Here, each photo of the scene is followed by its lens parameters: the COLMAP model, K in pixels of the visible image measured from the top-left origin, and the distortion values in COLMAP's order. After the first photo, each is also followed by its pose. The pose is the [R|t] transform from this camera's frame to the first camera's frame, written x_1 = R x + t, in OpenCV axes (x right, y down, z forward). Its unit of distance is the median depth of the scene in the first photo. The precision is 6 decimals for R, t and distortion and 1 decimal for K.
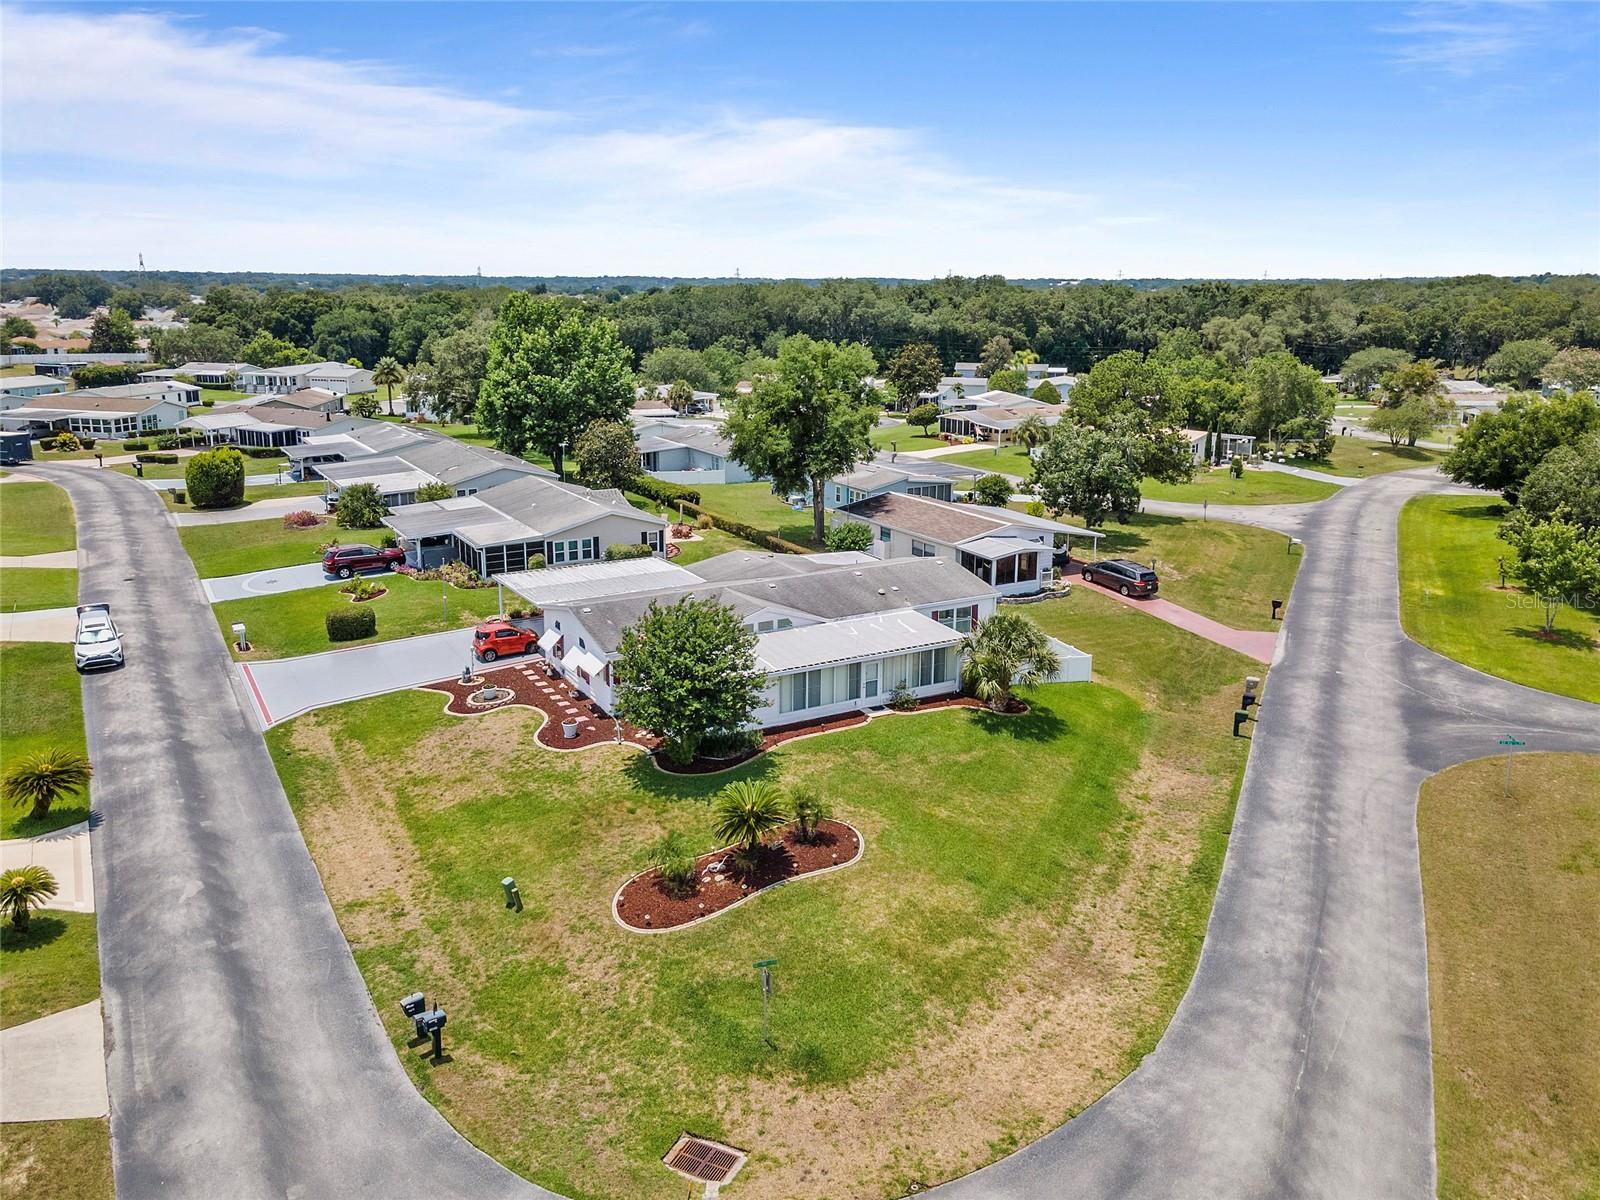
lens RADIAL K [[1200.4, 0, 810.7], [0, 1200.4, 601.6], [0, 0, 1]] dist [0.000065, 0.087759]
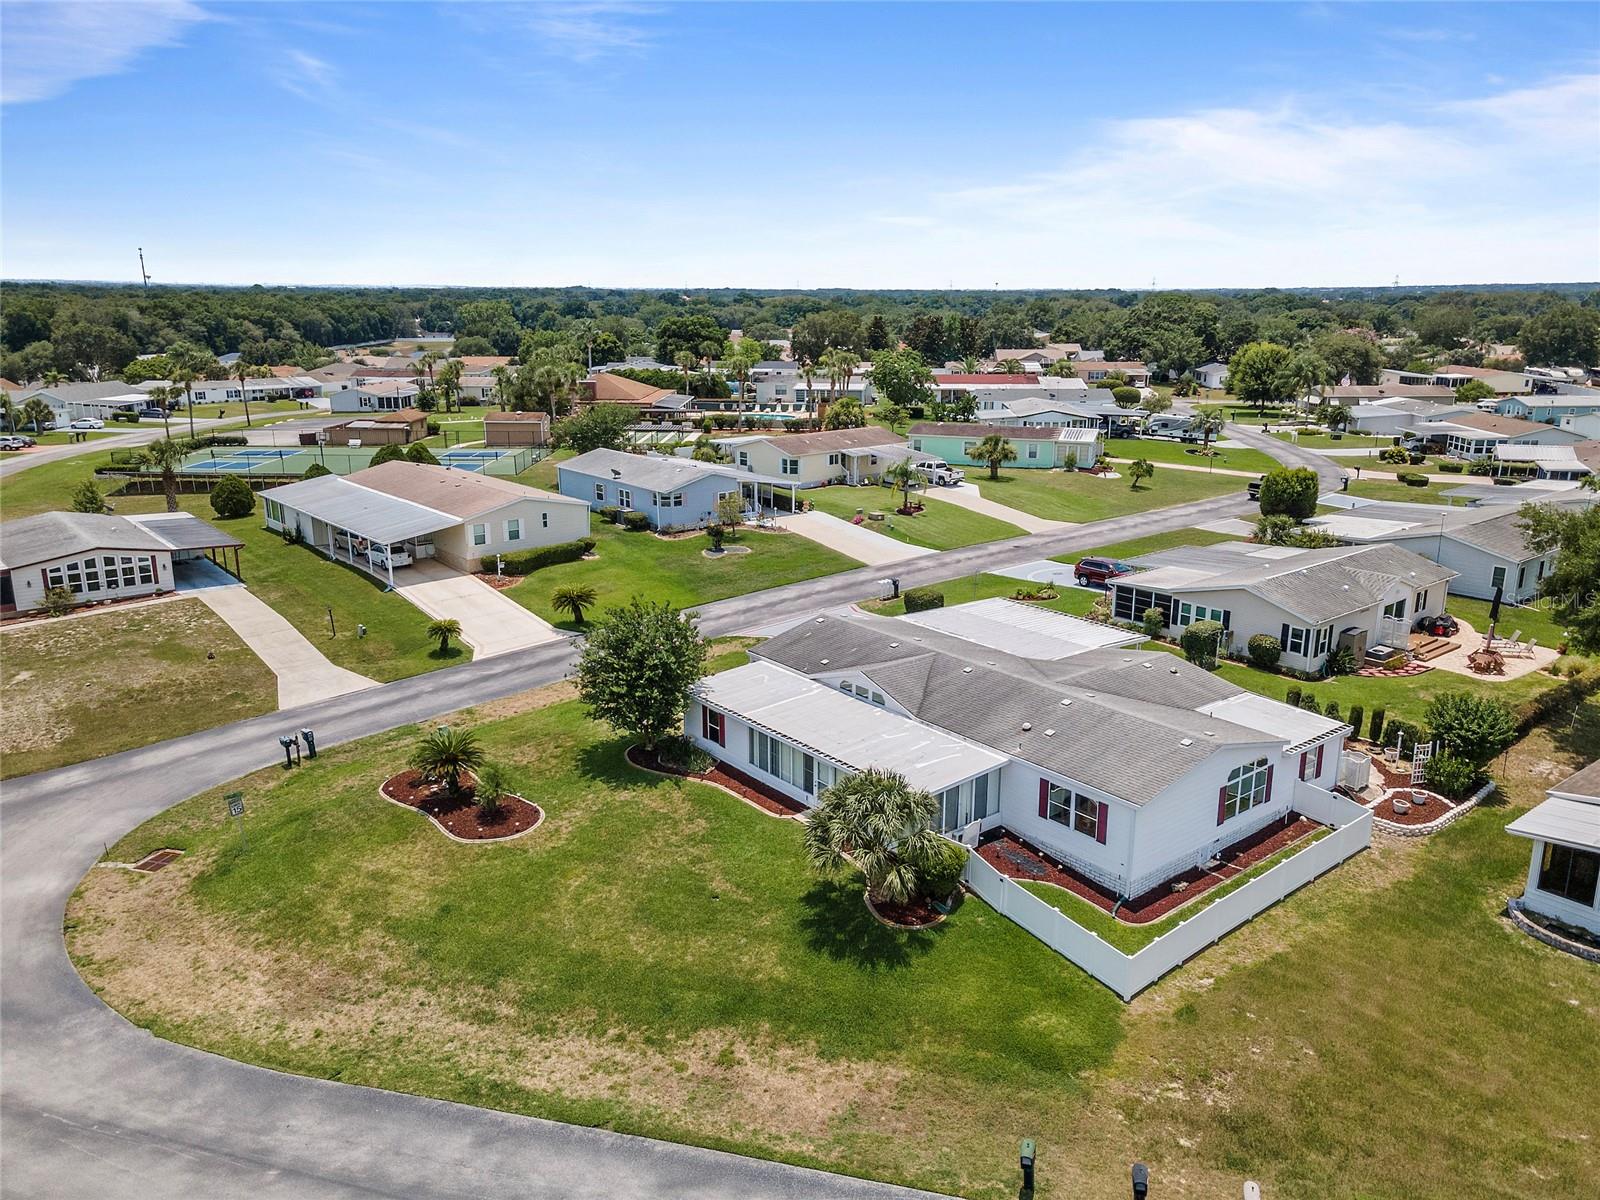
lens RADIAL K [[1200.4, 0, 810.7], [0, 1200.4, 601.6], [0, 0, 1]] dist [0.000065, 0.087759]
pose [[0.154168, 0.248453, -0.956297, 1.045701], [-0.258116, 0.944385, 0.203746, -0.284086], [0.953734, 0.215425, 0.209724, 1.000753]]
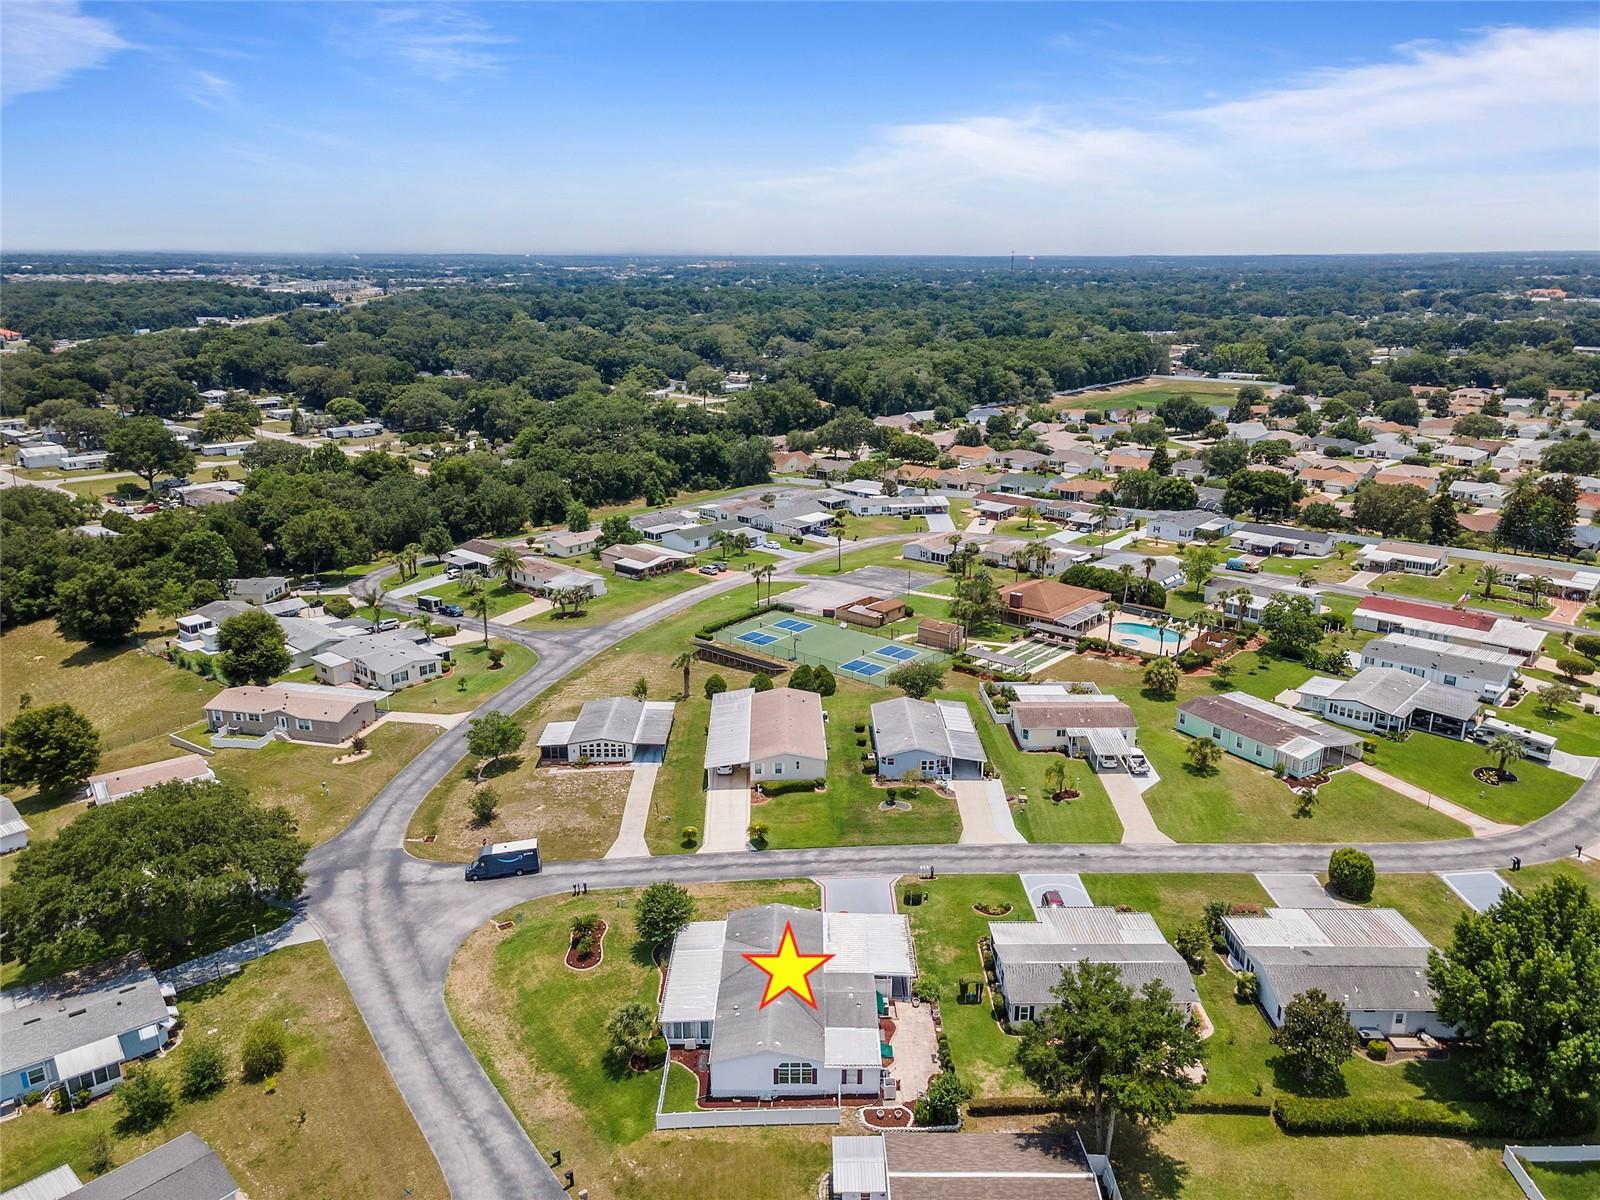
lens RADIAL K [[1200.4, 0, 810.7], [0, 1200.4, 601.6], [0, 0, 1]] dist [0.000065, 0.087759]
pose [[-0.510656, 0.254547, -0.821241, 1.793956], [-0.221925, 0.883780, 0.411926, -1.774134], [0.830651, 0.392606, -0.394817, 2.197877]]
